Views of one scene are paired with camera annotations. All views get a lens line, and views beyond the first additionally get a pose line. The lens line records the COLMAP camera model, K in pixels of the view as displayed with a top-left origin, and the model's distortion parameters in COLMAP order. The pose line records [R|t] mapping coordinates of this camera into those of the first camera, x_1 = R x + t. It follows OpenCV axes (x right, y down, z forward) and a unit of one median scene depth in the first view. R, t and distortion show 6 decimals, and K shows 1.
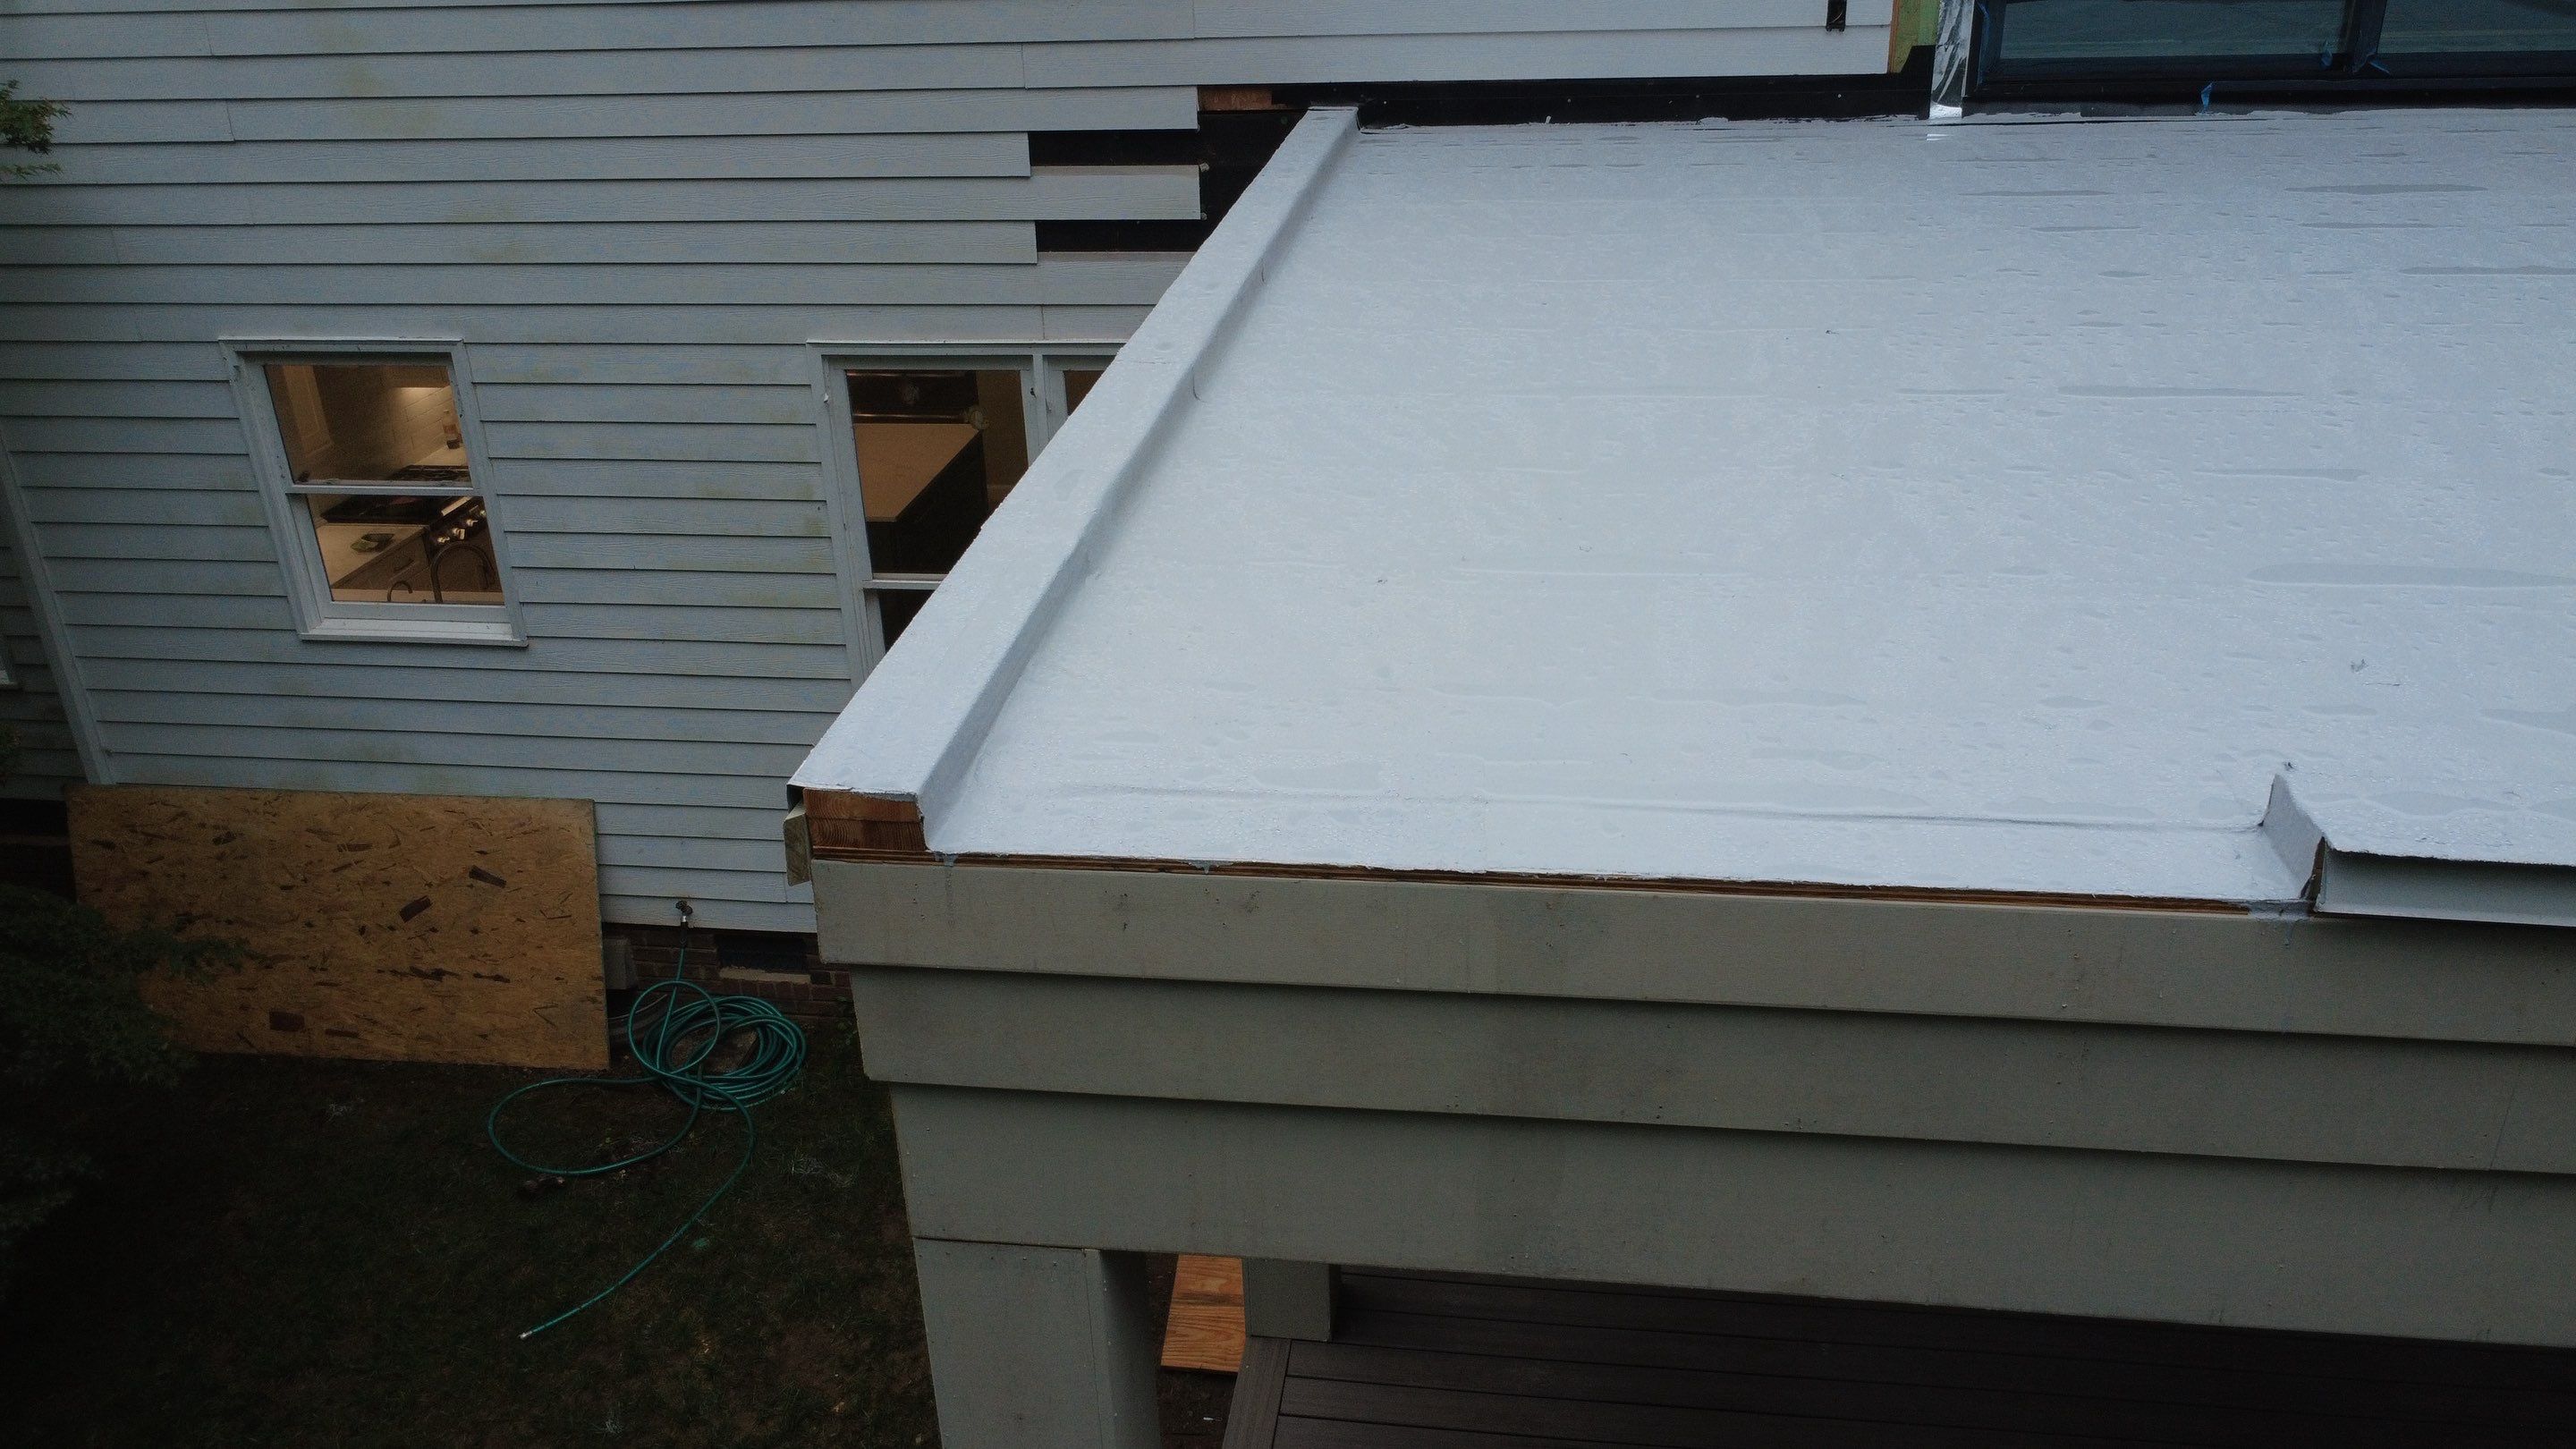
lens RADIAL K [[1930.3, 0, 1283.9], [0, 1930.3, 724.4], [0, 0, 1]] dist [-0.003822, 0.000521]
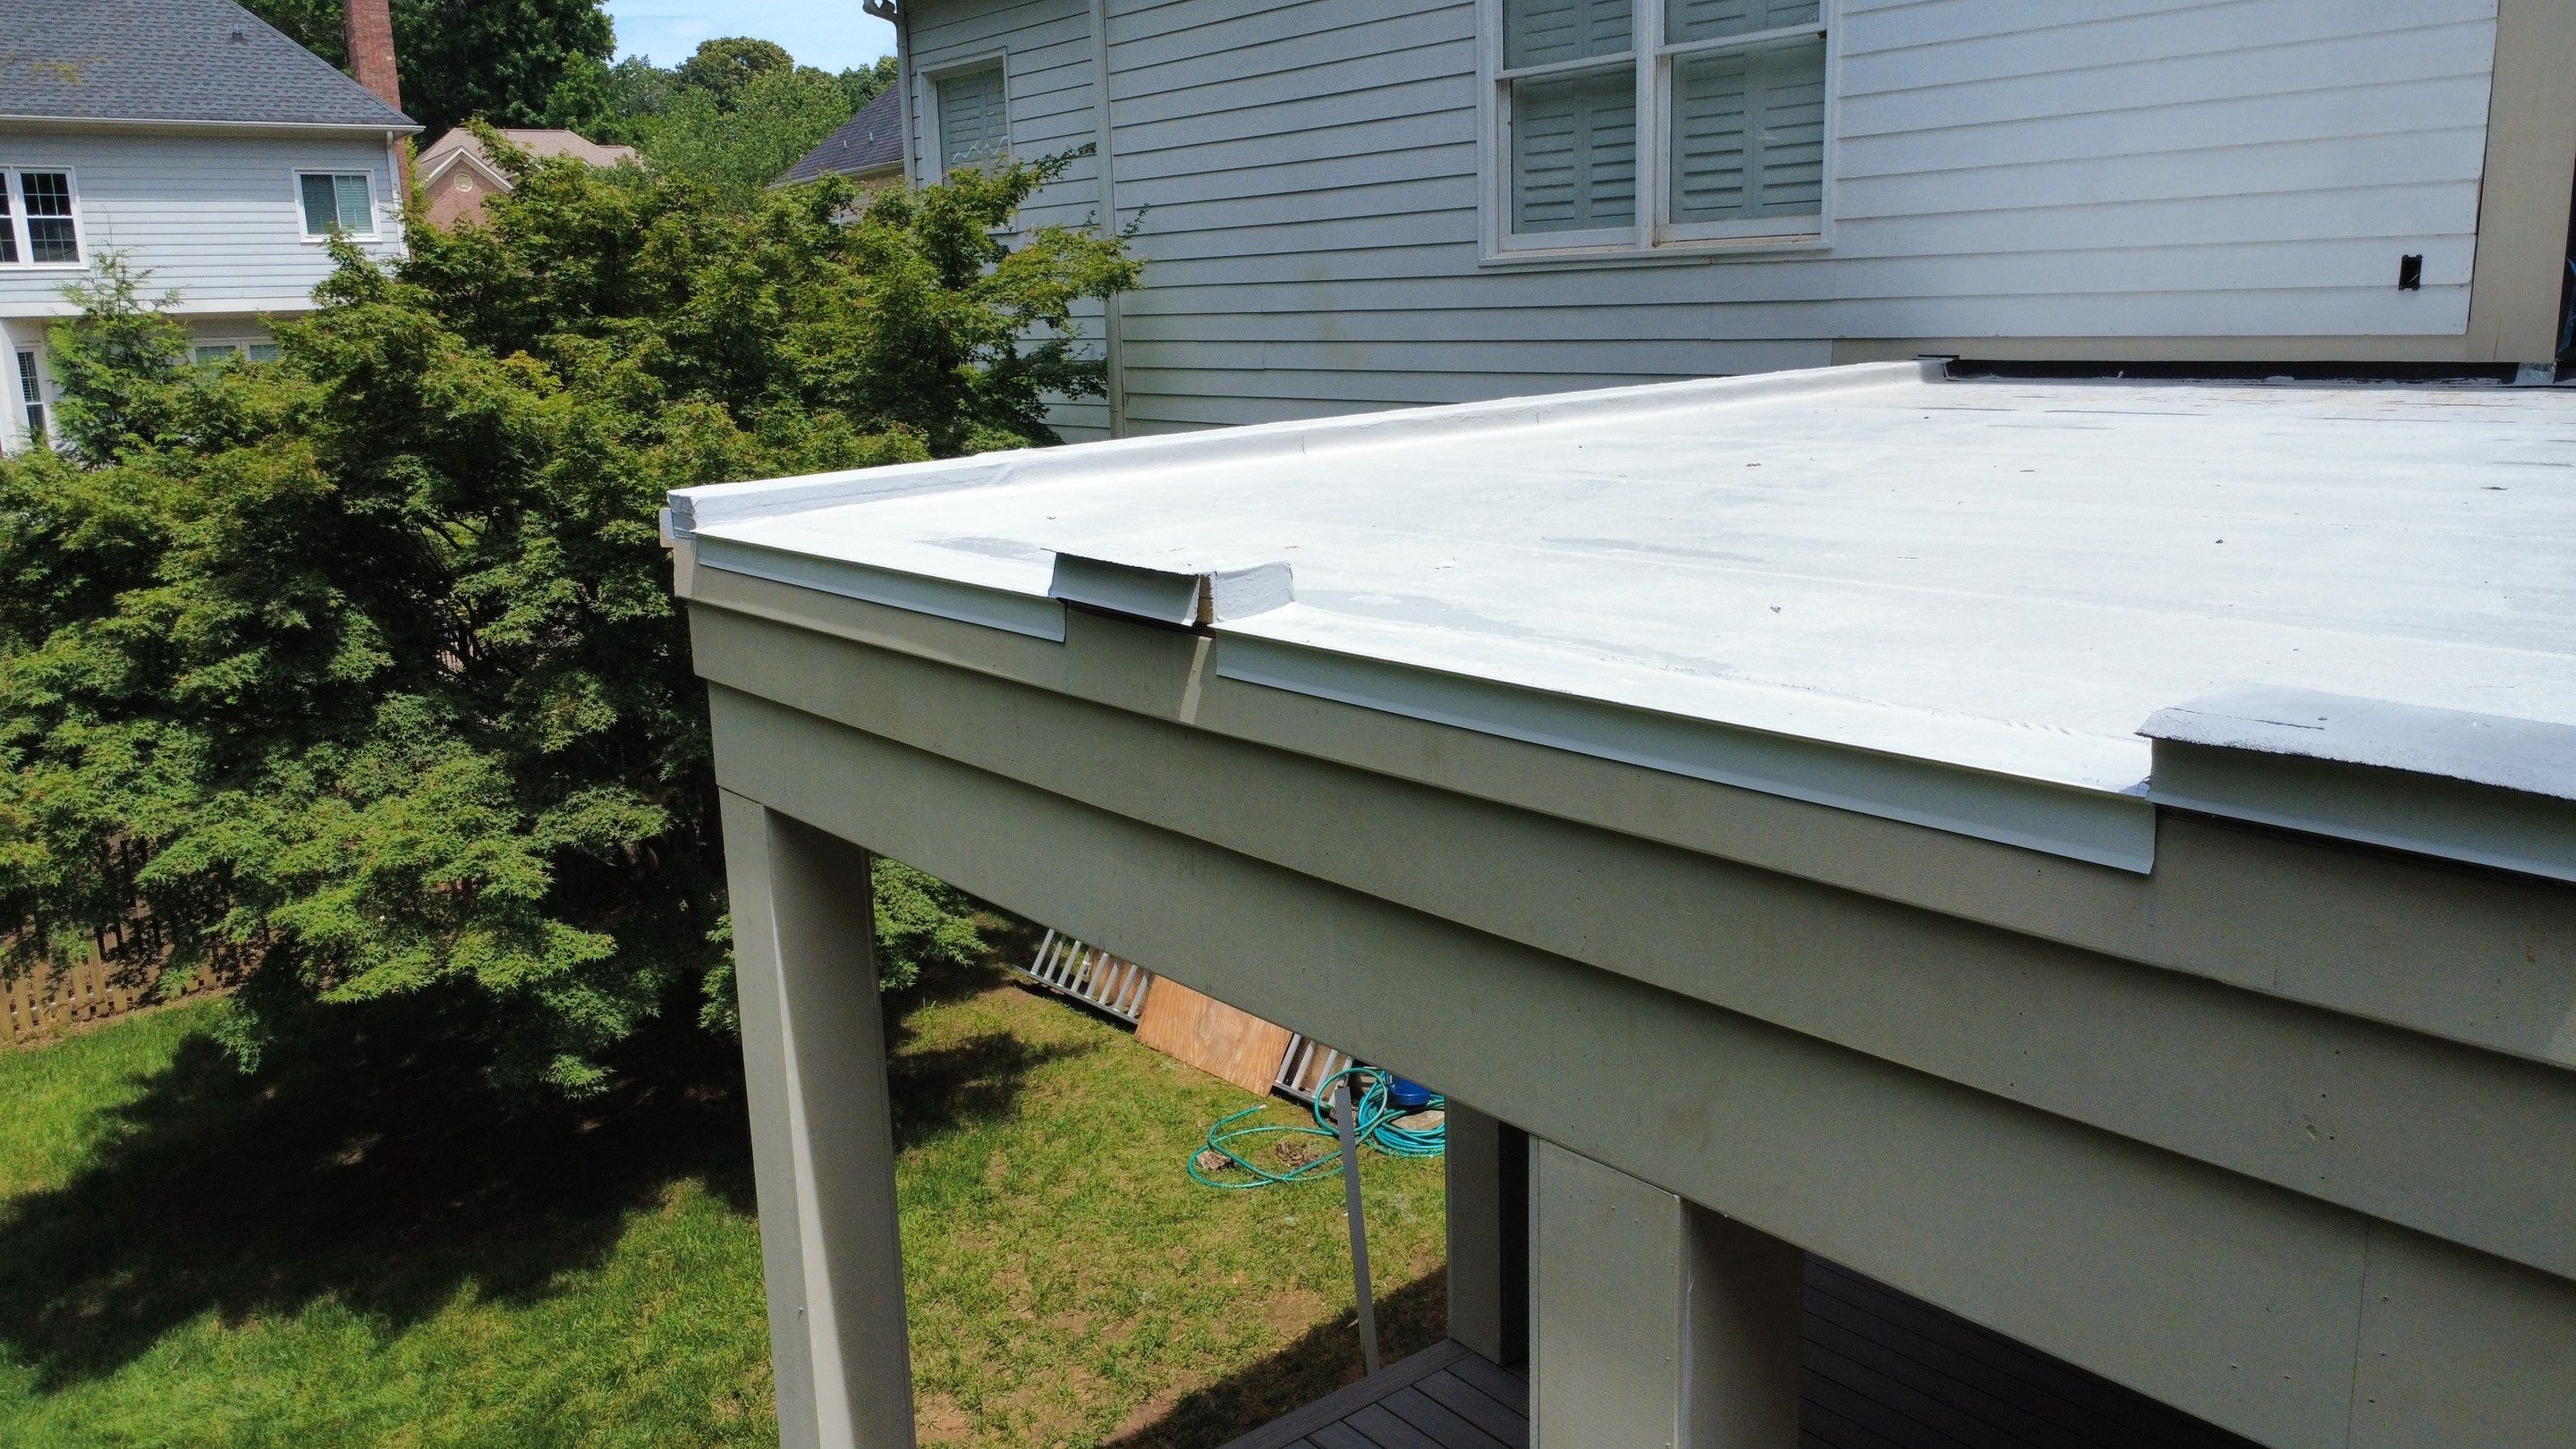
lens RADIAL K [[1930.3, 0, 1274.2], [0, 1930.3, 725.5], [0, 0, 1]] dist [-0.003822, 0.000521]
pose [[0.724525, 0.156988, -0.671132, 0.540289], [-0.287128, 0.953949, -0.086828, 0.087644], [0.626594, 0.255610, 0.736236, 0.001055]]
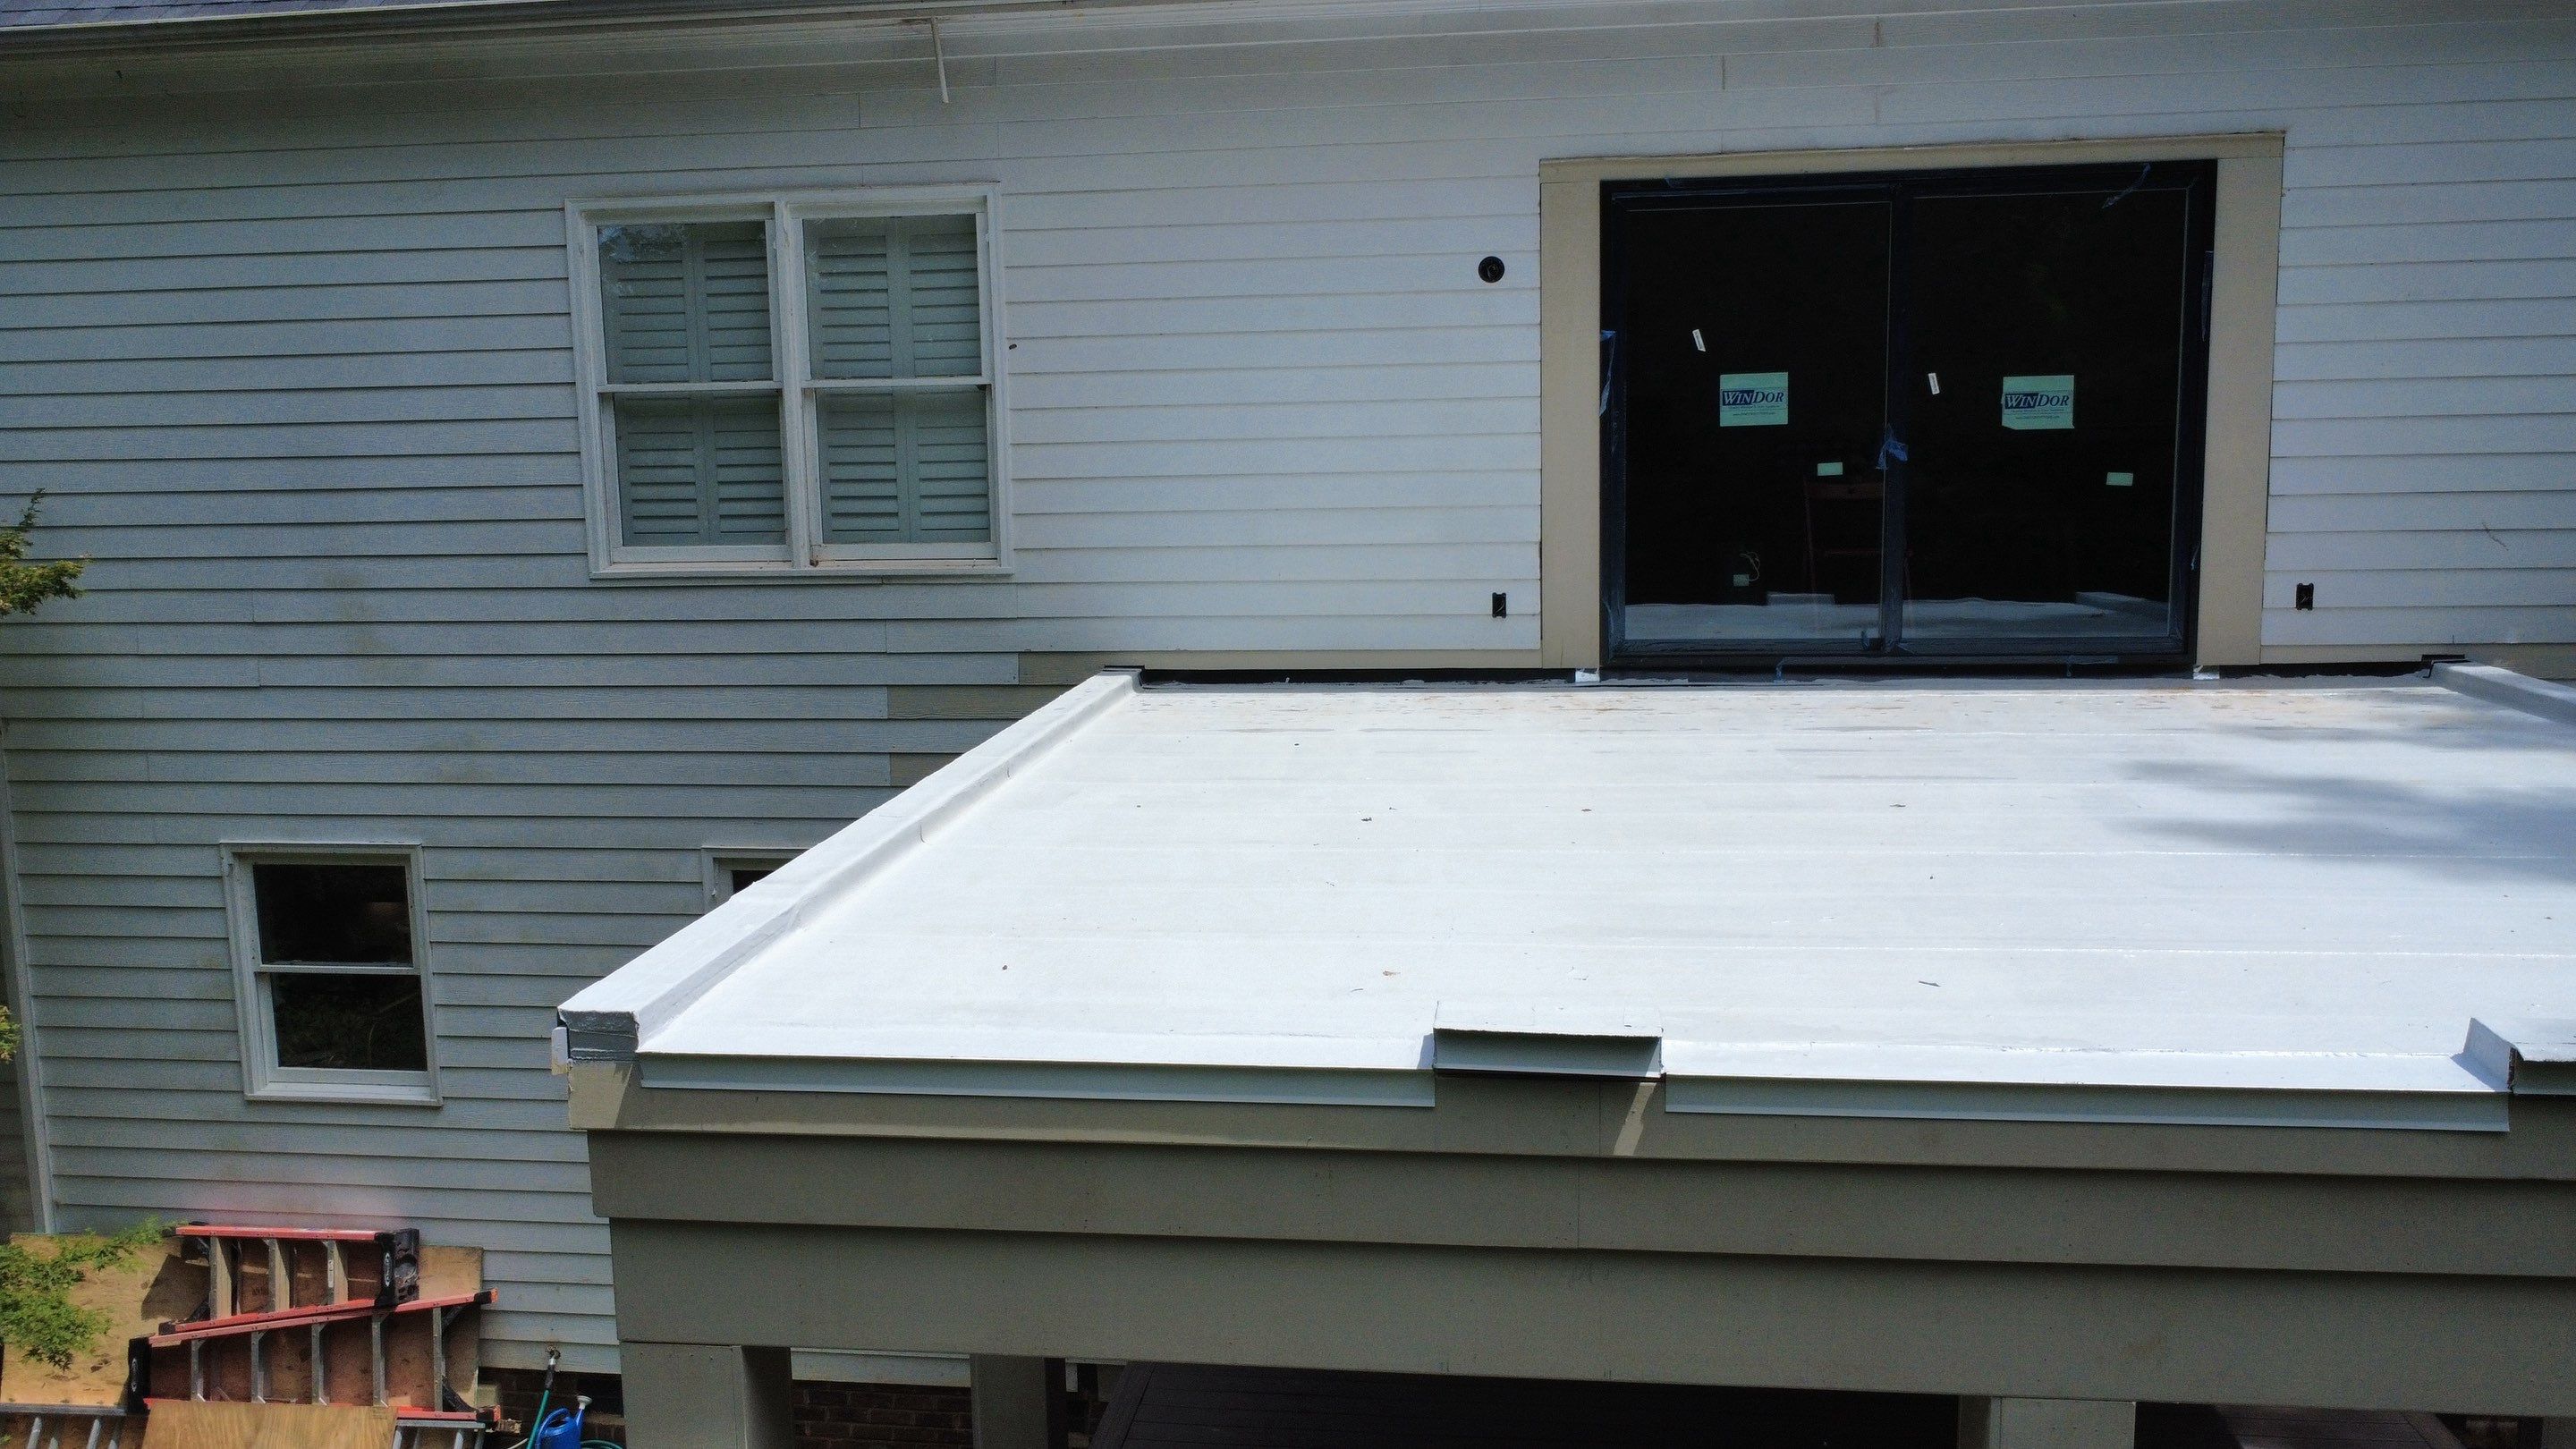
lens RADIAL K [[1930.3, 0, 1282.5], [0, 1930.3, 726.6], [0, 0, 1]] dist [-0.003822, 0.000521]
pose [[0.999823, 0.011959, 0.014543, 0.117065], [-0.007142, 0.955542, -0.294769, 0.098960], [-0.017421, 0.294613, 0.955458, -0.230369]]
